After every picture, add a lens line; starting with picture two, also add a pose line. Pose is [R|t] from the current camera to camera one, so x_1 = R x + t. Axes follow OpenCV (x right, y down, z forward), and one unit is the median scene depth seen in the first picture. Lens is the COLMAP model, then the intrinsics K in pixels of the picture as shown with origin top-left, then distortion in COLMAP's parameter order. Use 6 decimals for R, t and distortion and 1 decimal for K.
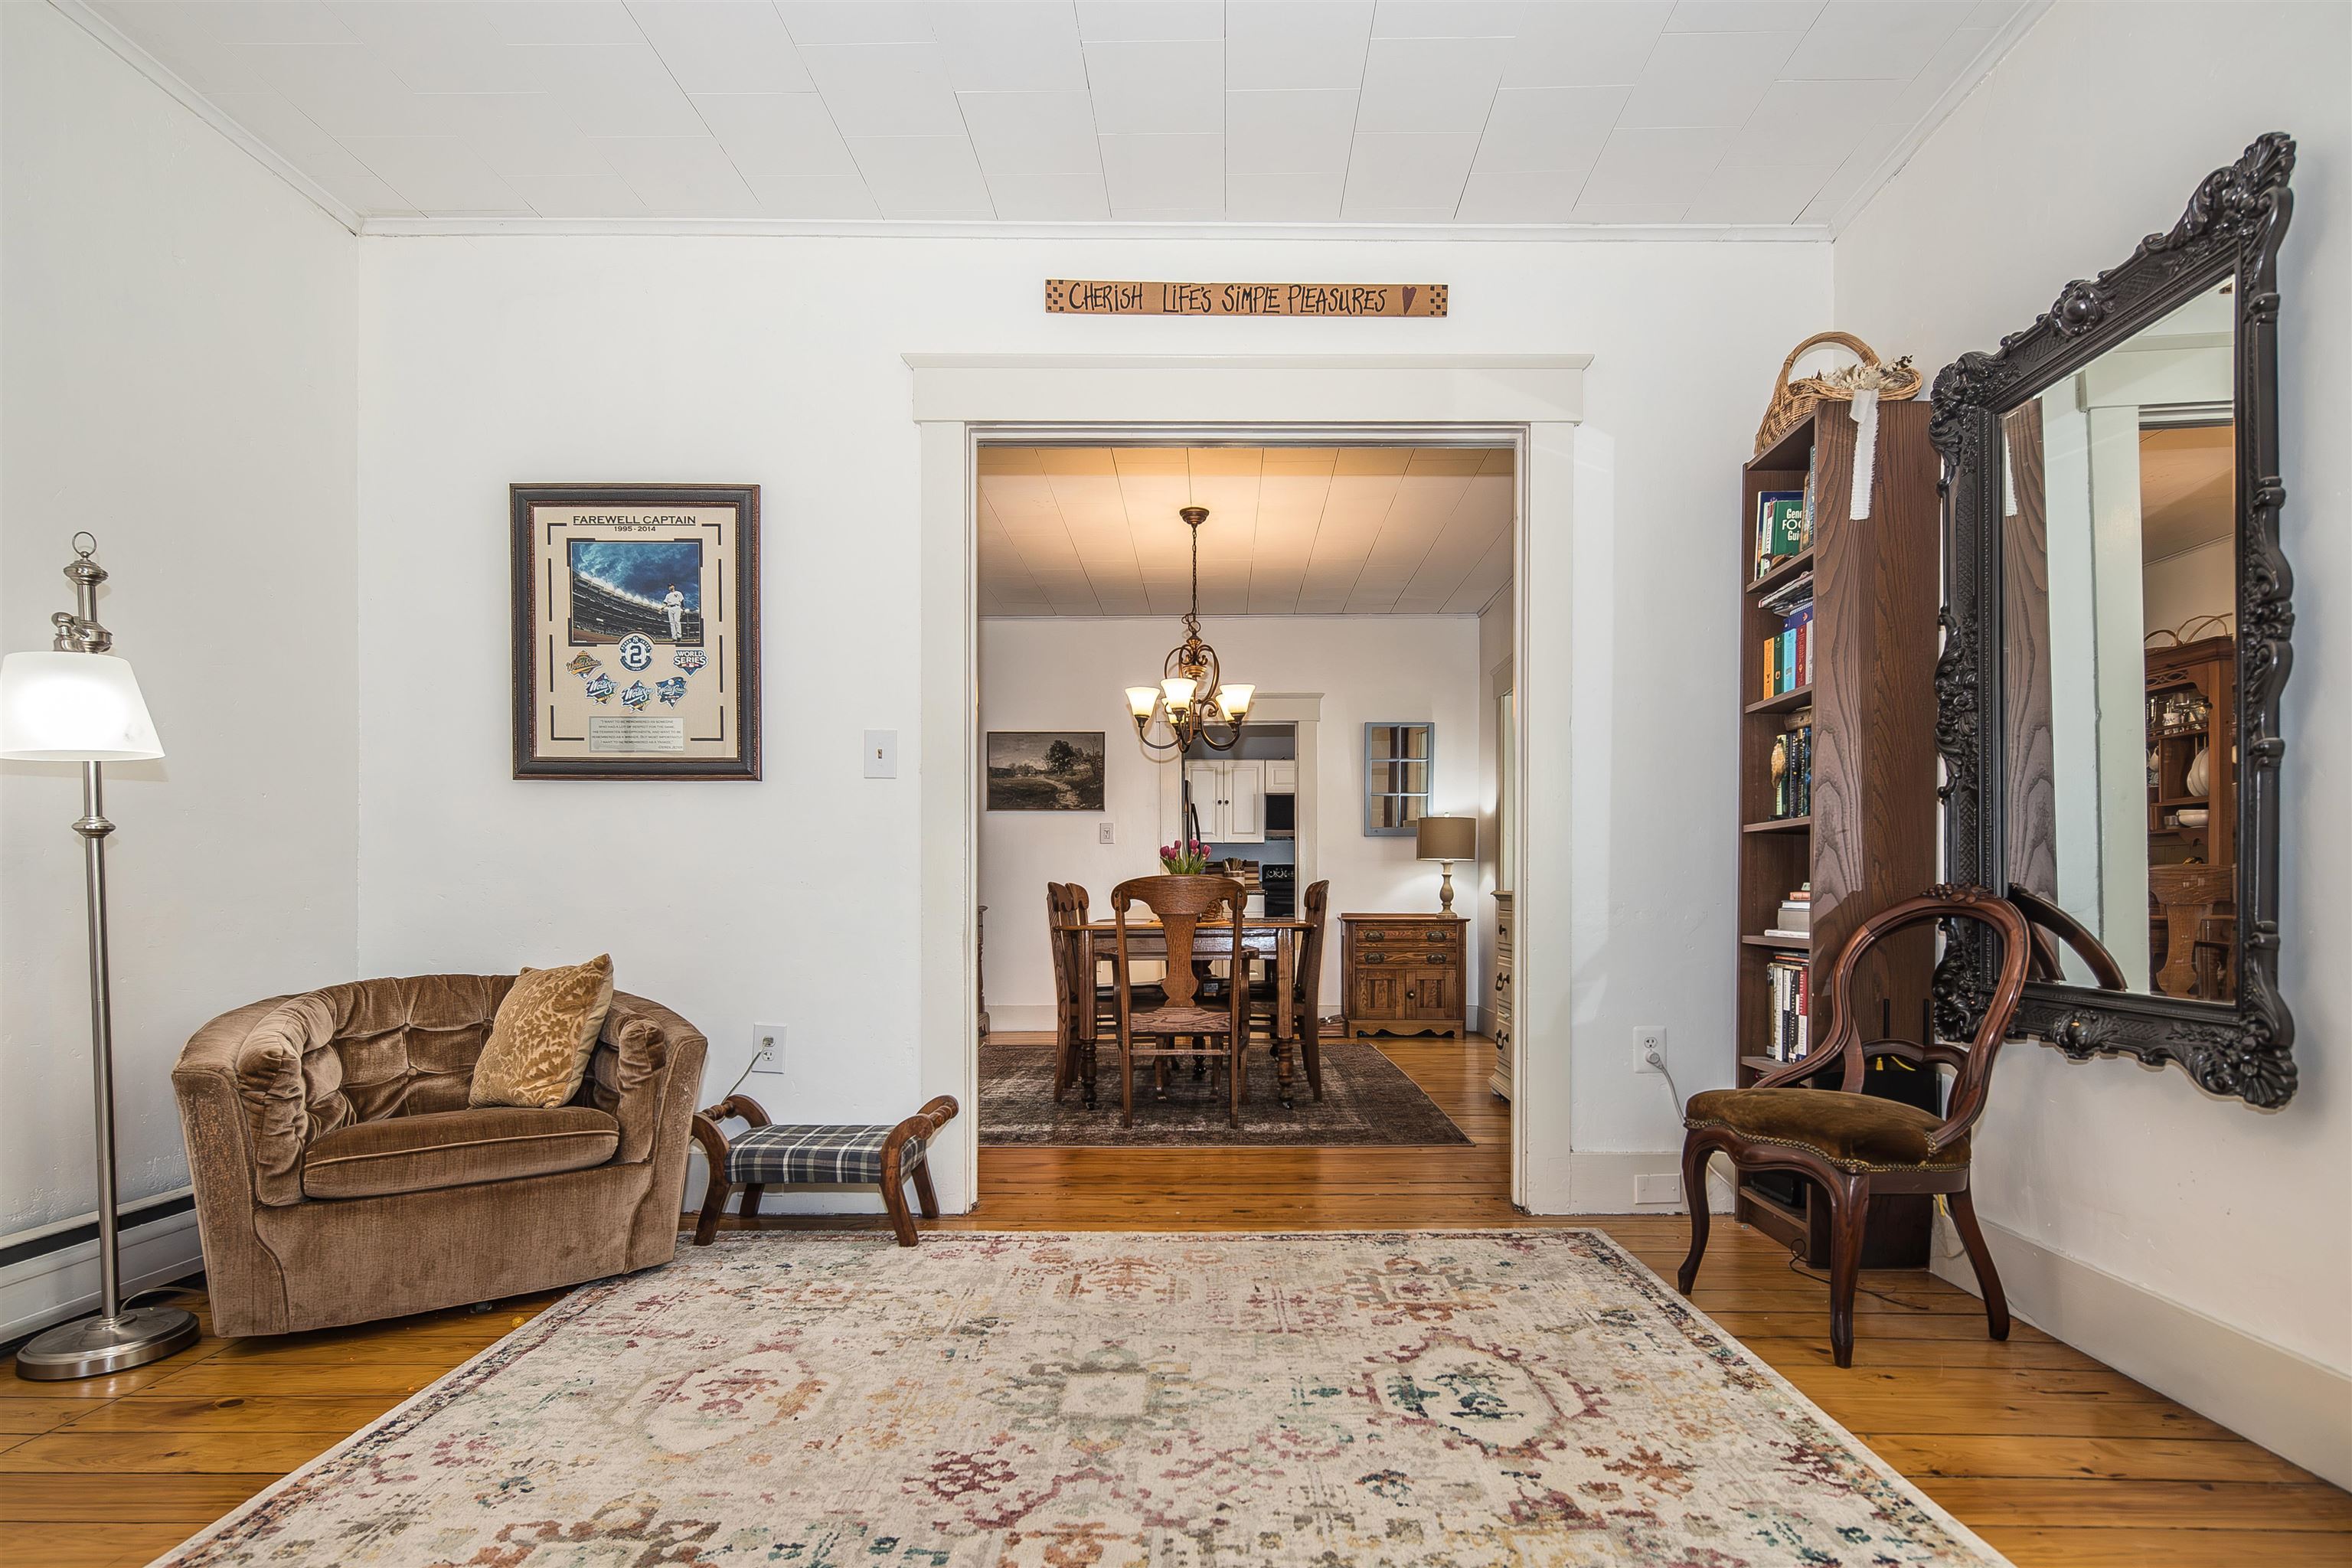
lens RADIAL K [[1139.9, 0, 1186.2], [0, 1139.9, 902.8], [0, 0, 1]] dist [0.005649, -0.001822]
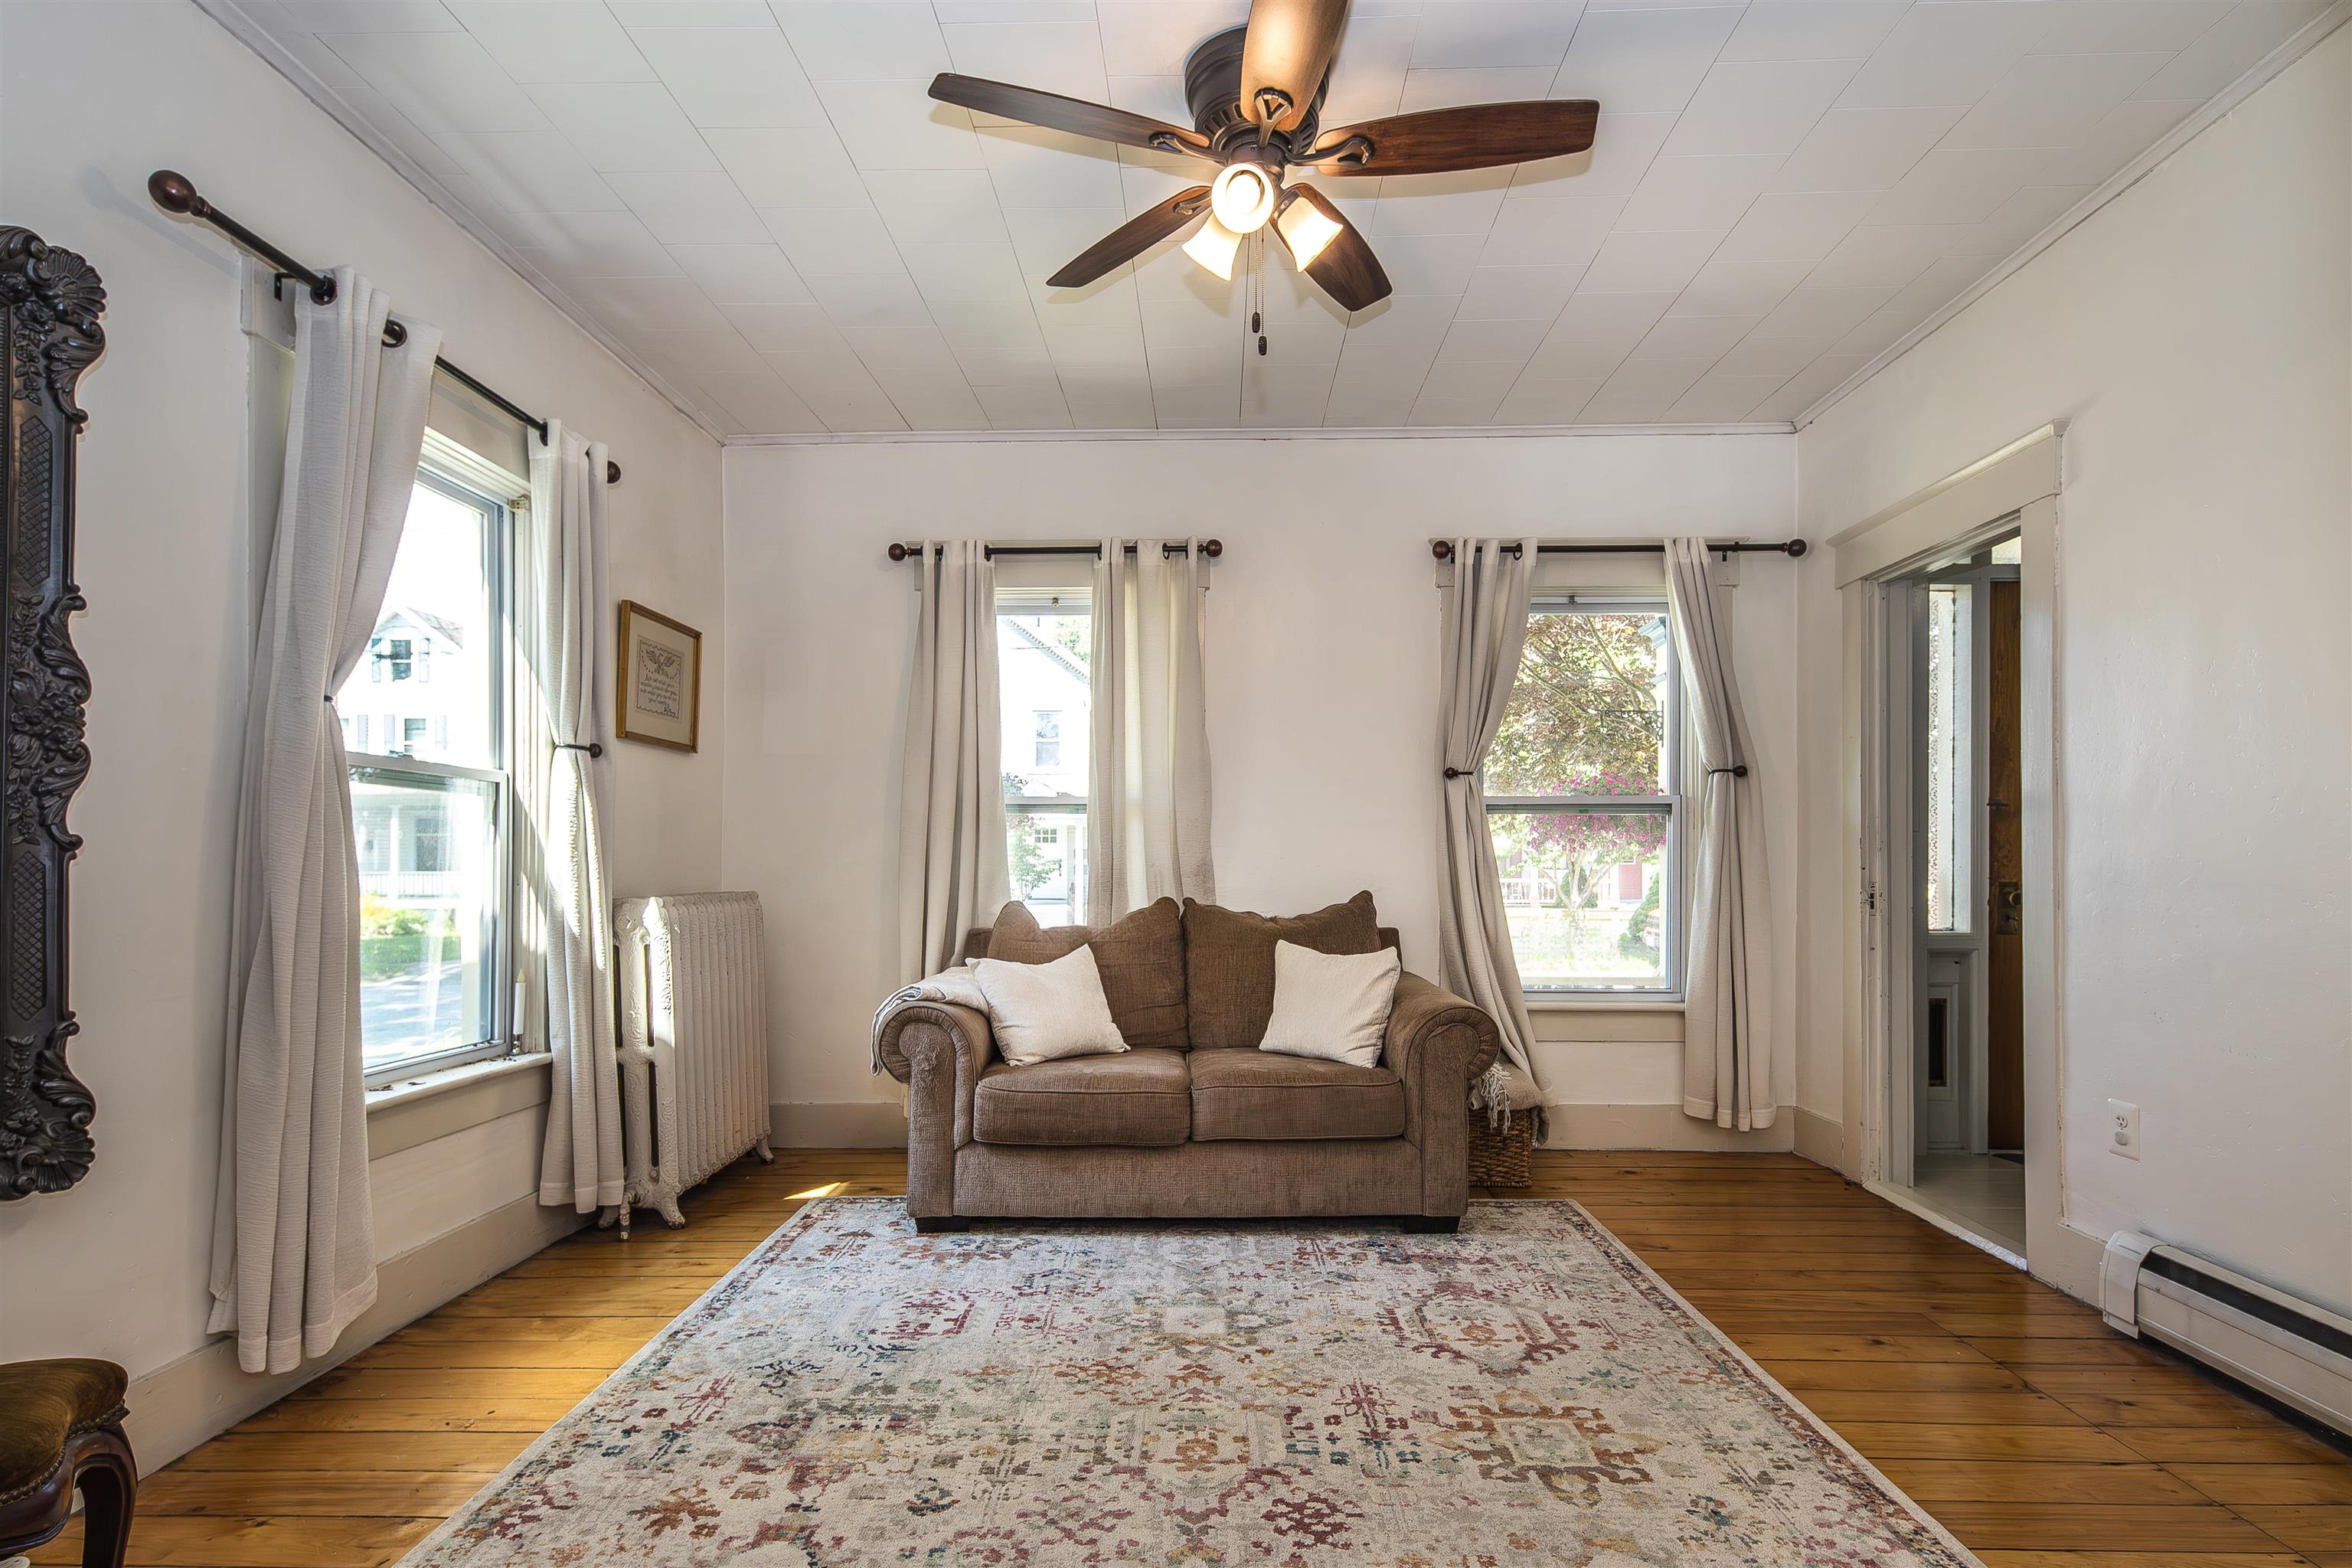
lens RADIAL K [[1139.9, 0, 1211.5], [0, 1139.9, 874.6], [0, 0, 1]] dist [0.005649, -0.001822]
pose [[-0.999787, -0.004826, -0.020075, -0.040521], [-0.004996, 0.999952, 0.008451, -0.065608], [0.020033, 0.008550, -0.999763, 1.130429]]
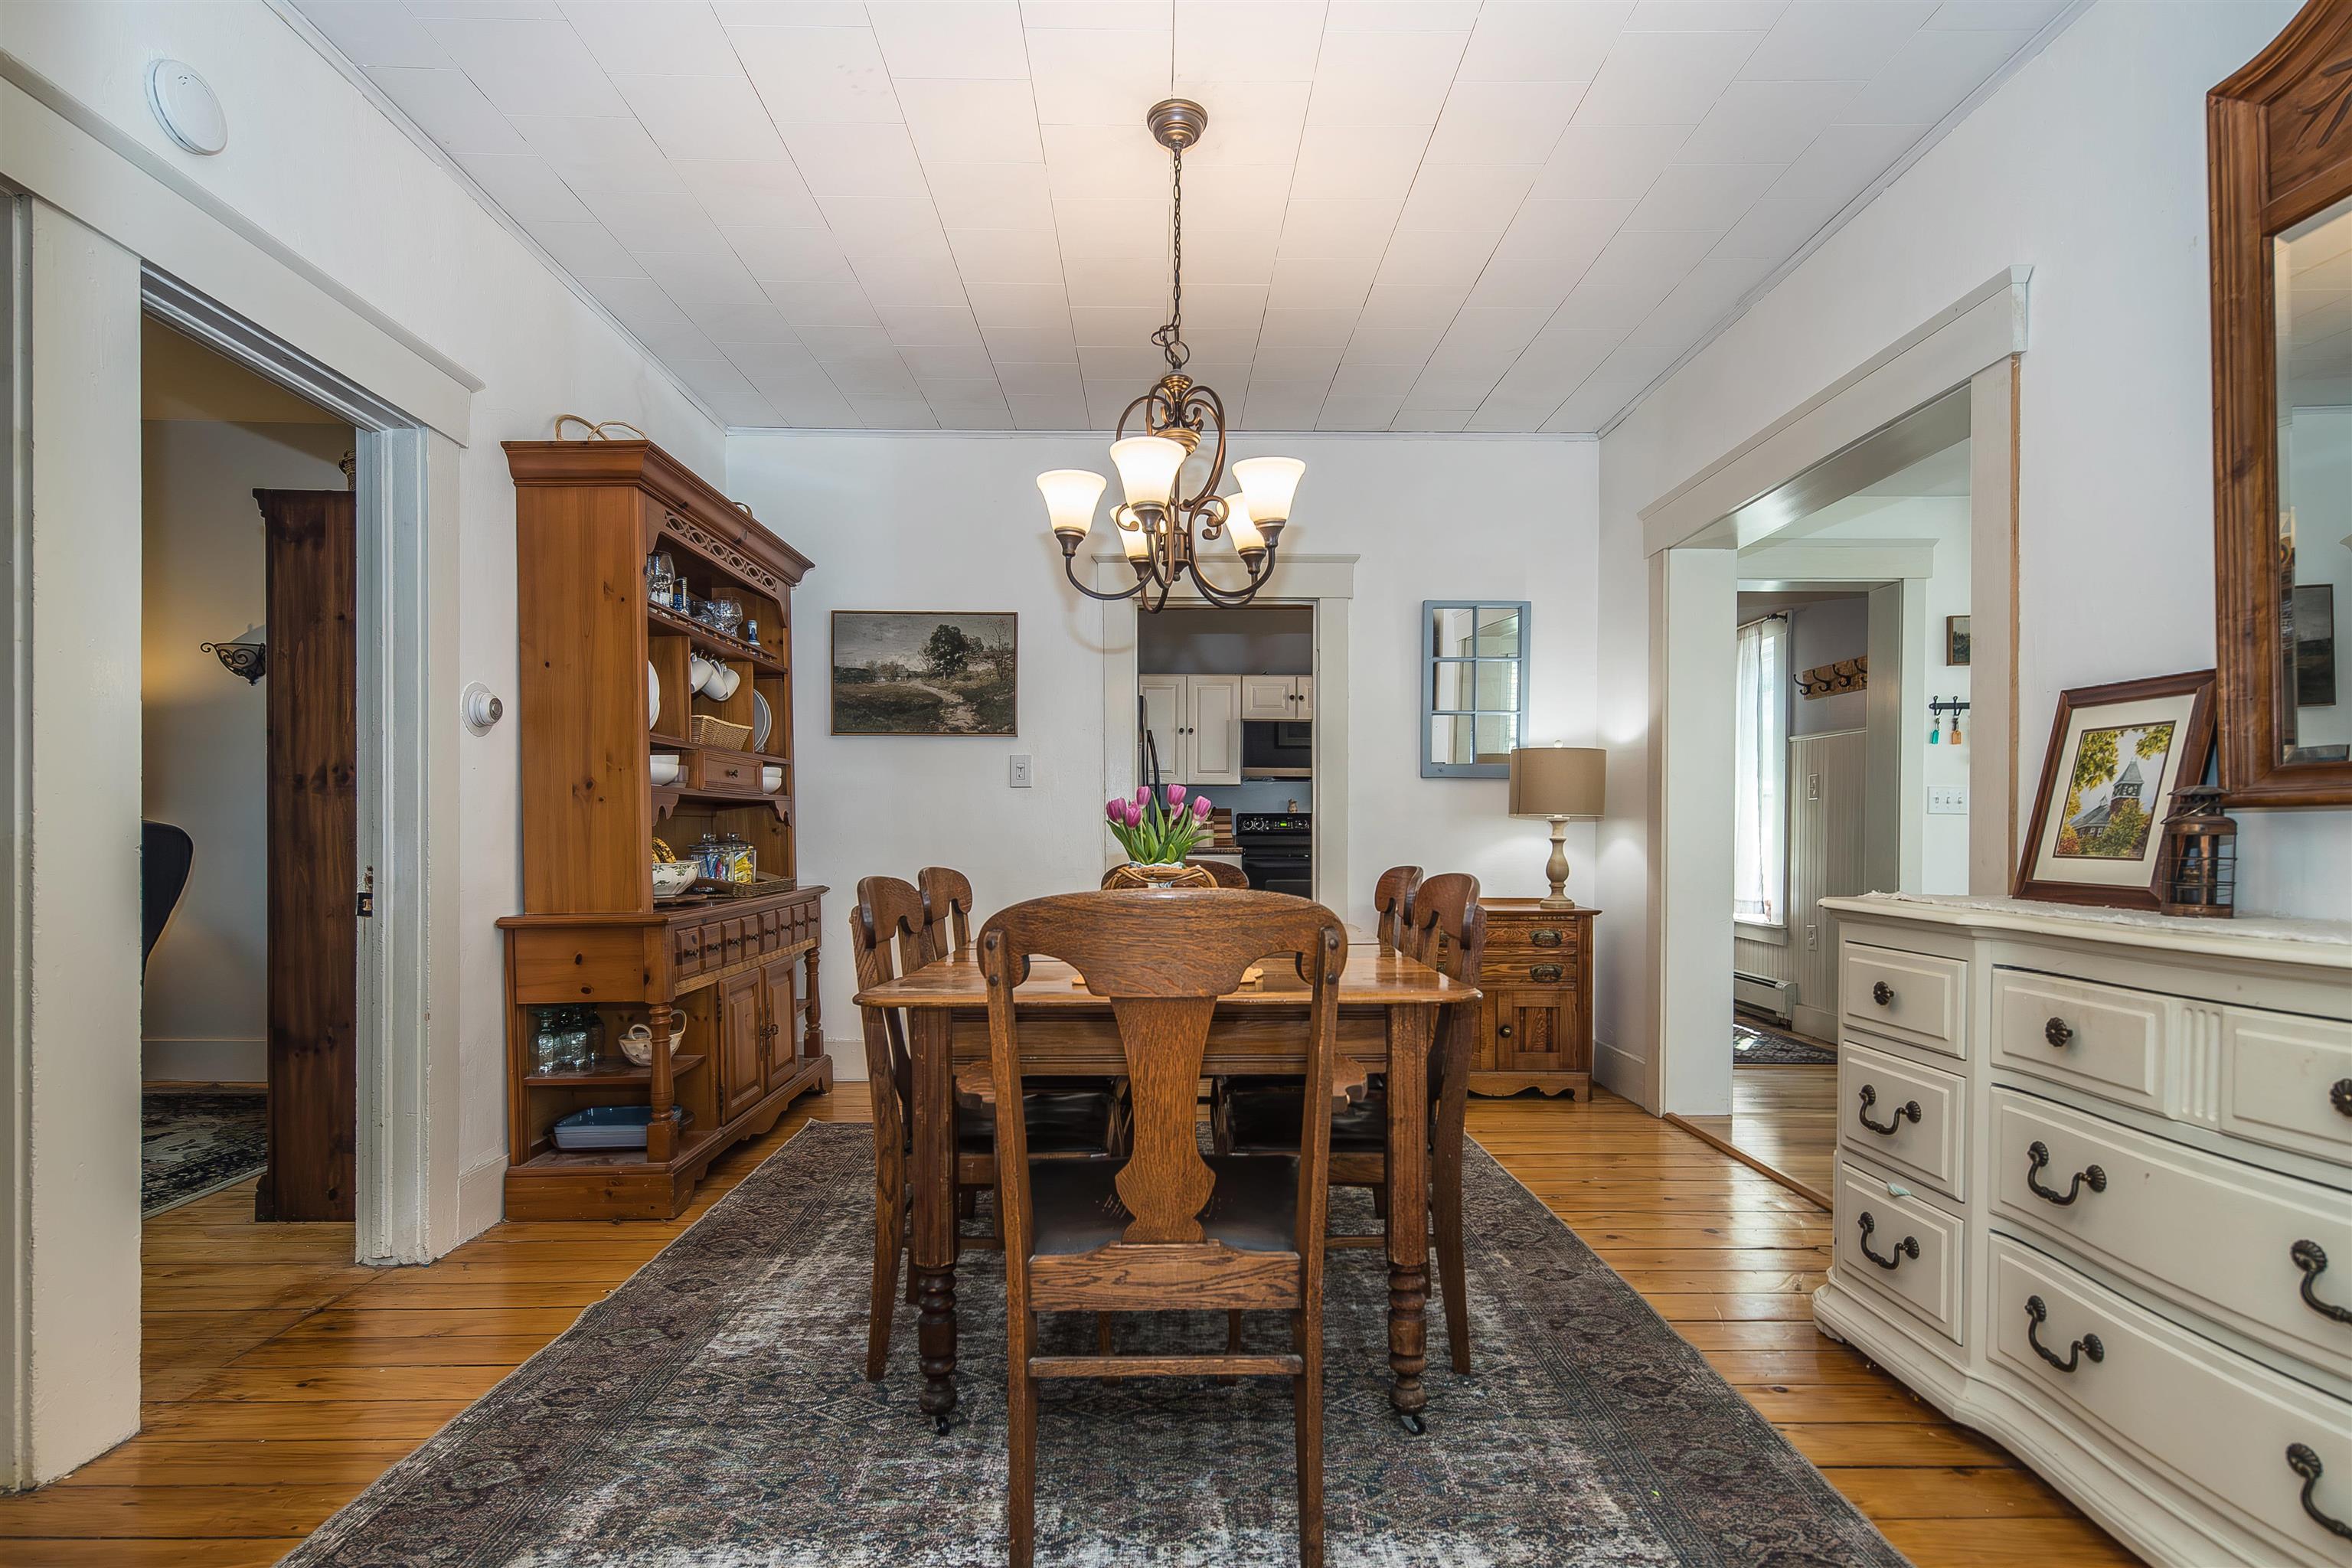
lens RADIAL K [[1139.9, 0, 1192.4], [0, 1139.9, 833.9], [0, 0, 1]] dist [0.005649, -0.001822]
pose [[0.998469, 0.001208, 0.055296, -0.022708], [-0.000838, 0.999977, -0.006720, -0.054088], [-0.055303, 0.006663, 0.998447, 0.883322]]
